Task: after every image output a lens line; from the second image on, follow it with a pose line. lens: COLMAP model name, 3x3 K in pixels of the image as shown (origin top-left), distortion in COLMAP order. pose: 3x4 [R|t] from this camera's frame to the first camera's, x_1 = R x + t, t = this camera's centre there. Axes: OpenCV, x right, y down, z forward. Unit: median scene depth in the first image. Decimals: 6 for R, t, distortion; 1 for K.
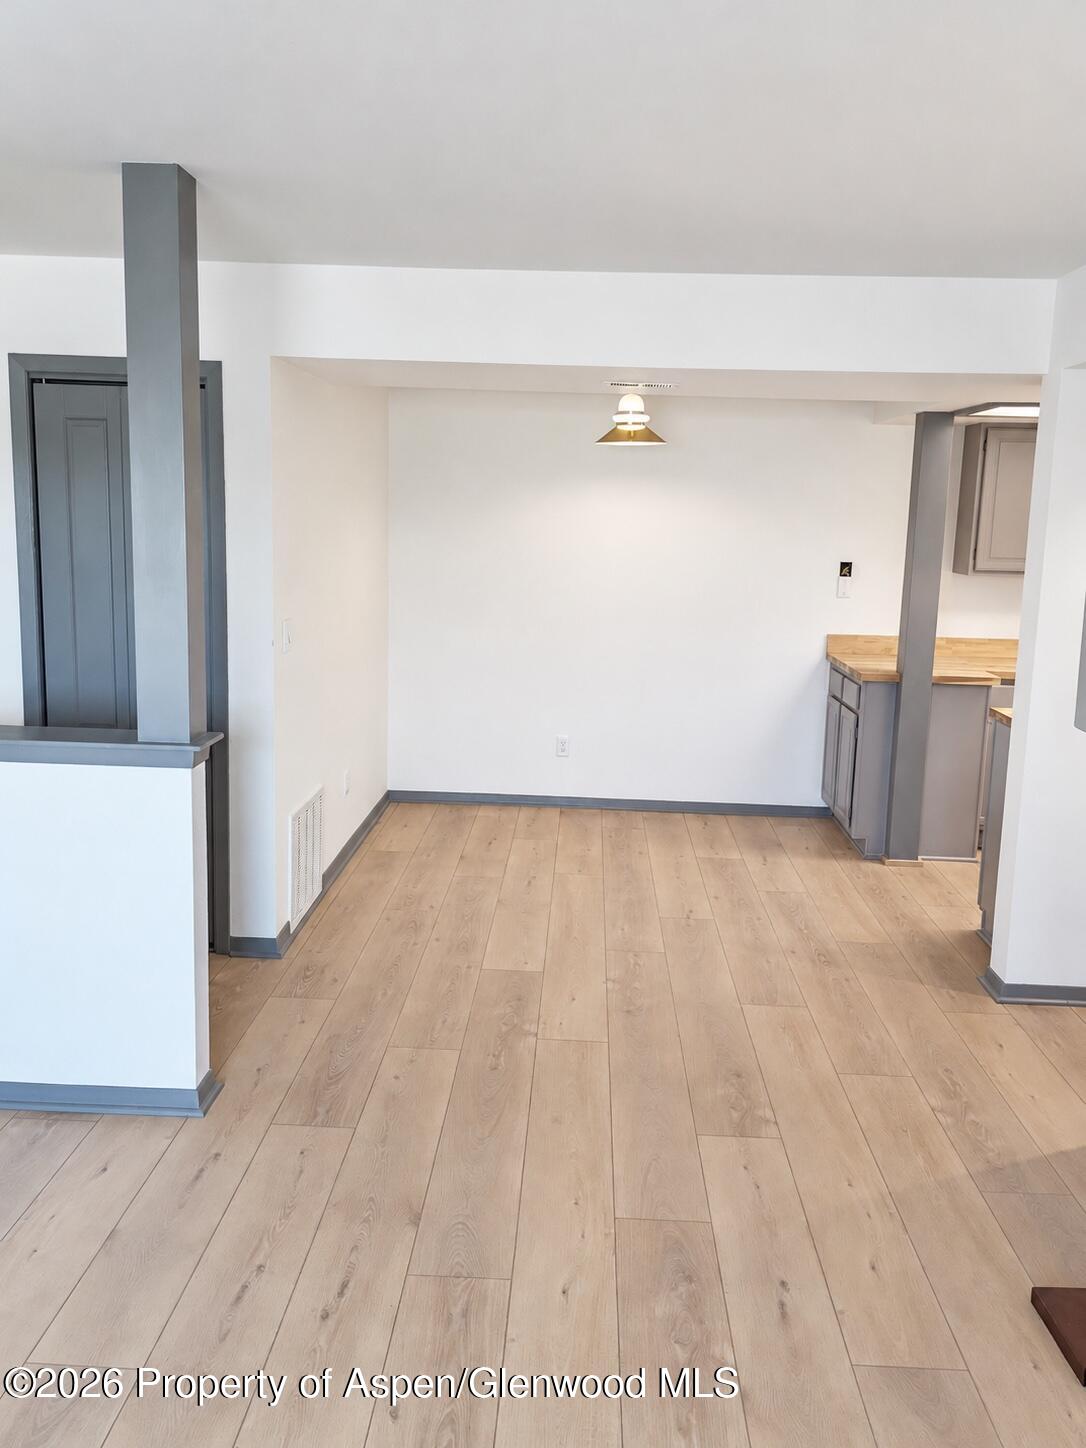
lens RADIAL K [[1261.5, 0, 547.2], [0, 1261.5, 722.6], [0, 0, 1]] dist [0.047781, -0.033961]
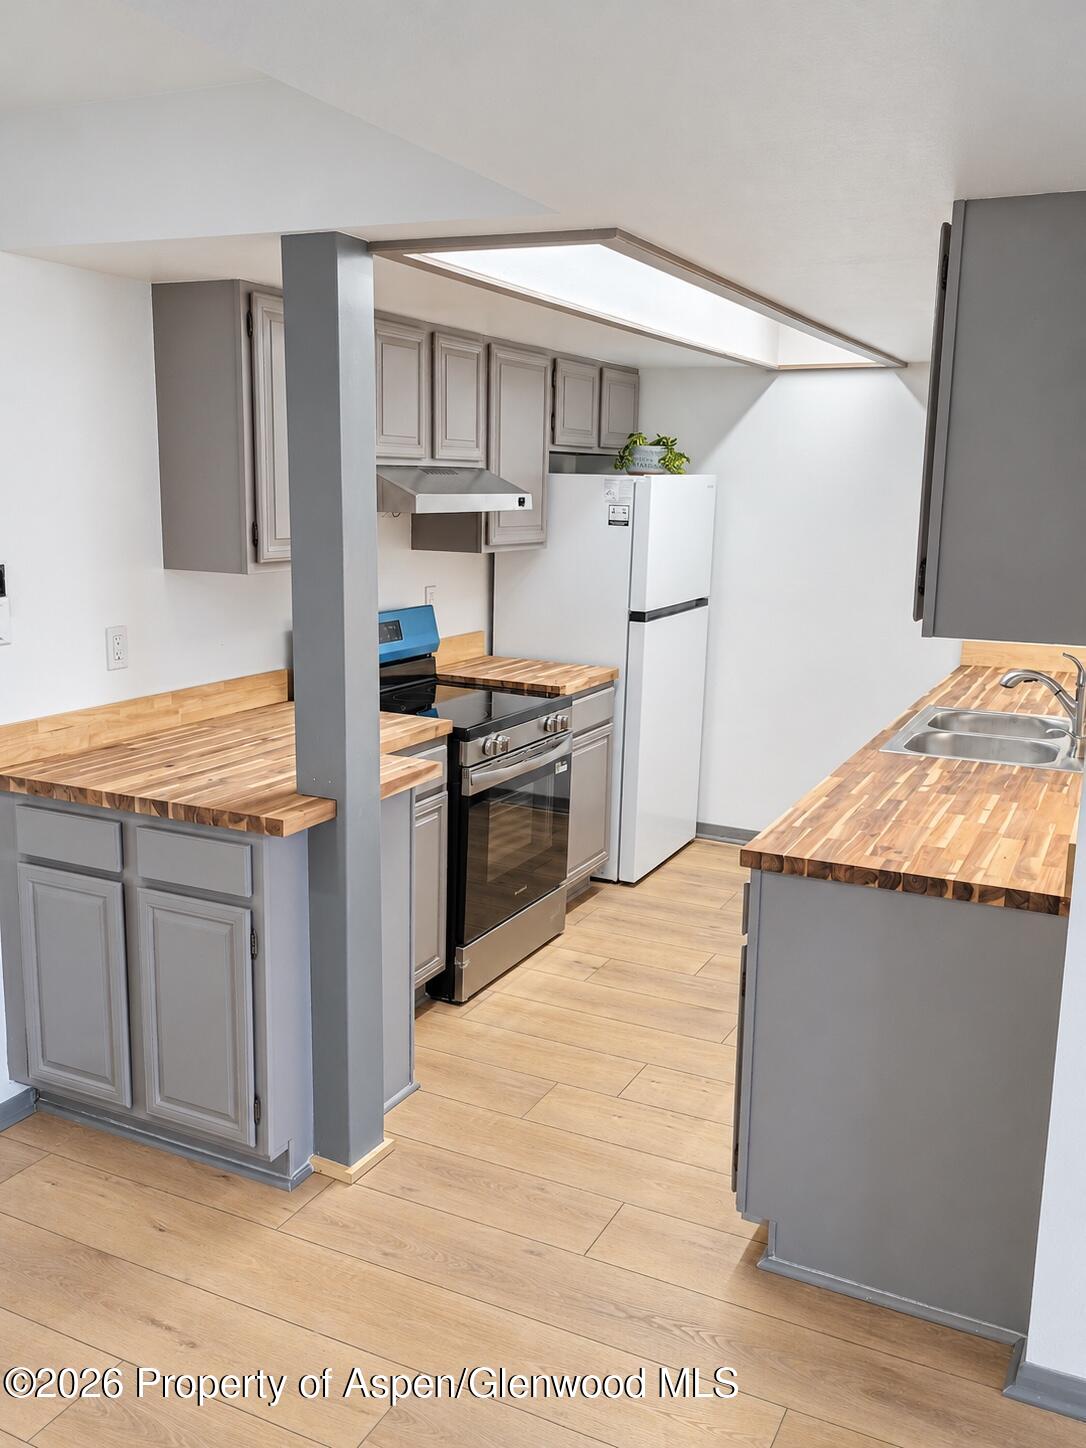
lens RADIAL K [[1261.5, 0, 537.5], [0, 1261.5, 711.9], [0, 0, 1]] dist [0.047781, -0.033961]
pose [[0.412284, -0.192476, 0.890491, -0.142172], [0.146787, 0.978692, 0.143580, -0.170201], [-0.899153, 0.071517, 0.431752, 0.961997]]
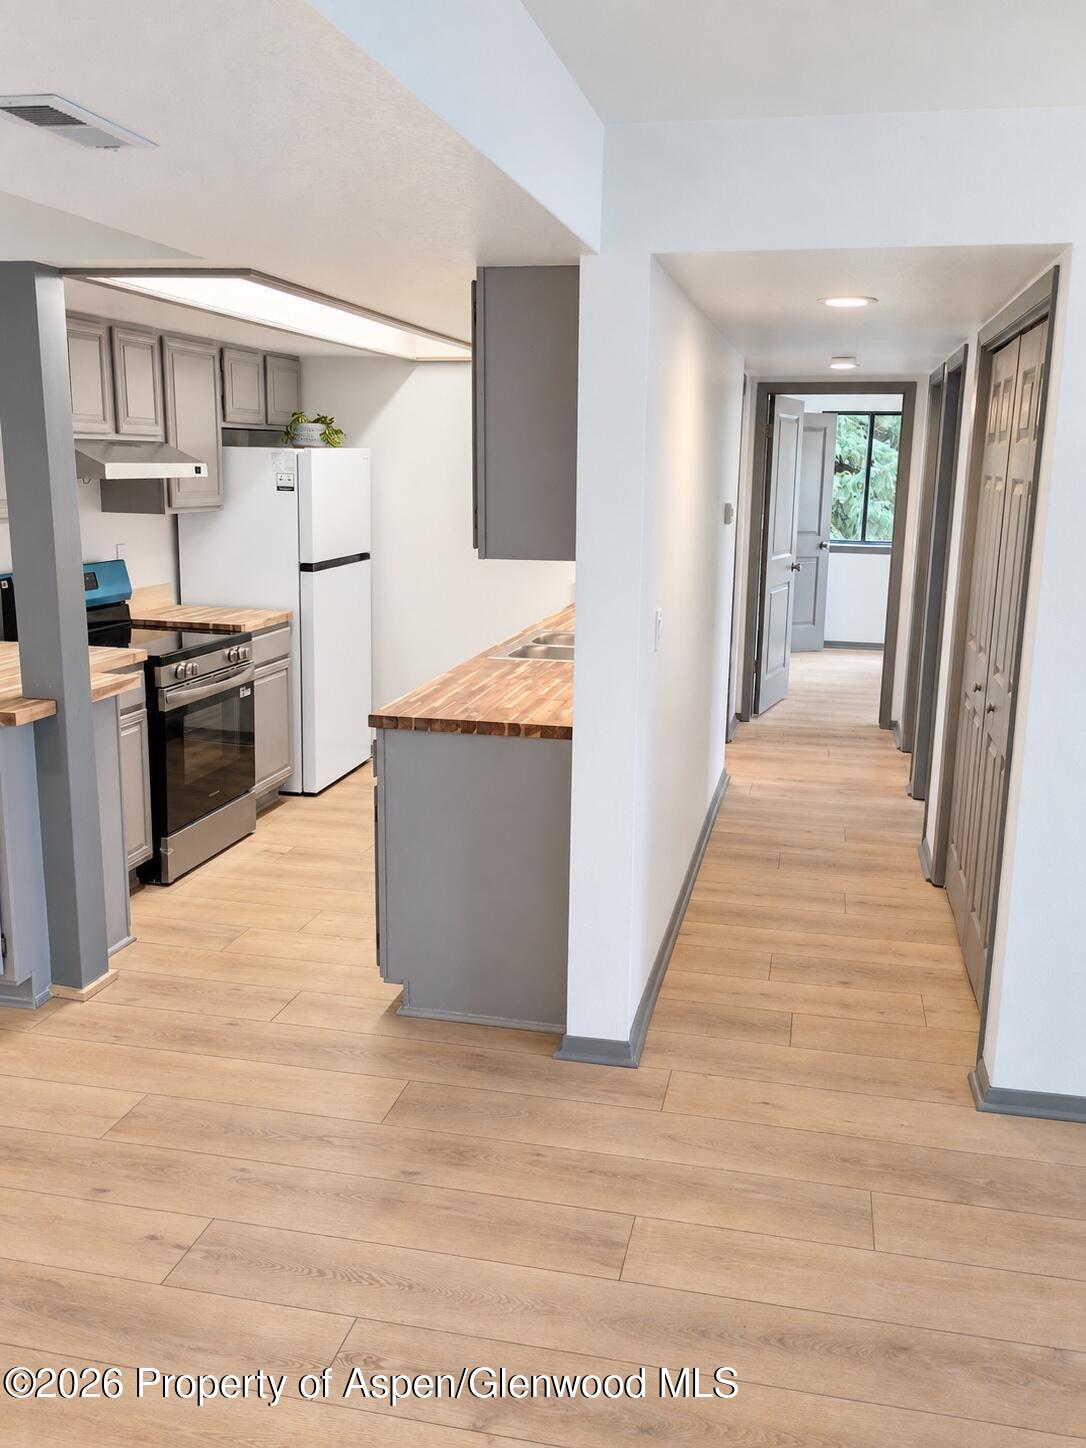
lens RADIAL K [[1261.5, 0, 548.8], [0, 1261.5, 709.8], [0, 0, 1]] dist [0.047781, -0.033961]
pose [[0.179160, -0.224473, 0.957869, -0.358099], [0.153529, 0.968073, 0.198149, -0.158911], [-0.971767, 0.111560, 0.207904, 0.850536]]
